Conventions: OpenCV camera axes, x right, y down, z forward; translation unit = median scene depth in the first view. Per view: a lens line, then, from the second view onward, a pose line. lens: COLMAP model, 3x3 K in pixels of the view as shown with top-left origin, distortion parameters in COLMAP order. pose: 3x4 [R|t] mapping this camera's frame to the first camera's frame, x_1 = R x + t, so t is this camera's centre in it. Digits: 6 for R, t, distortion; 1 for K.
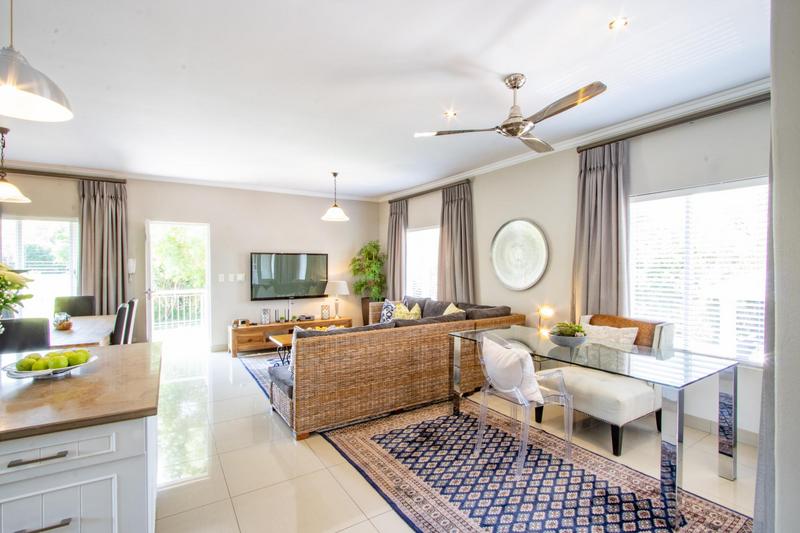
lens RADIAL K [[369.3, 0, 401.6], [0, 369.3, 265.8], [0, 0, 1]] dist [-0.018346, 0.003300]
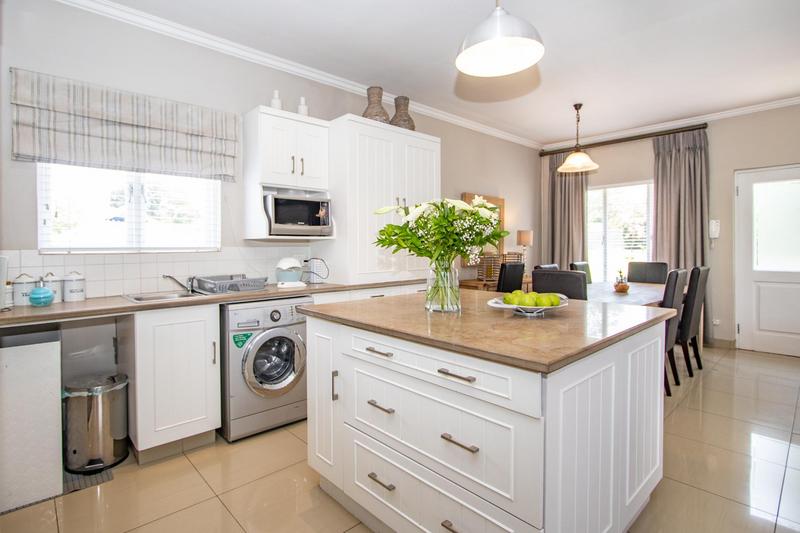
lens RADIAL K [[405.9, 0, 365.8], [0, 405.9, 250.5], [0, 0, 1]] dist [-0.018523, -0.000366]
pose [[0.141968, 0.012986, -0.989786, 0.028442], [0.007770, 0.999869, 0.014232, 0.031873], [0.989841, -0.009711, 0.141849, 0.124303]]
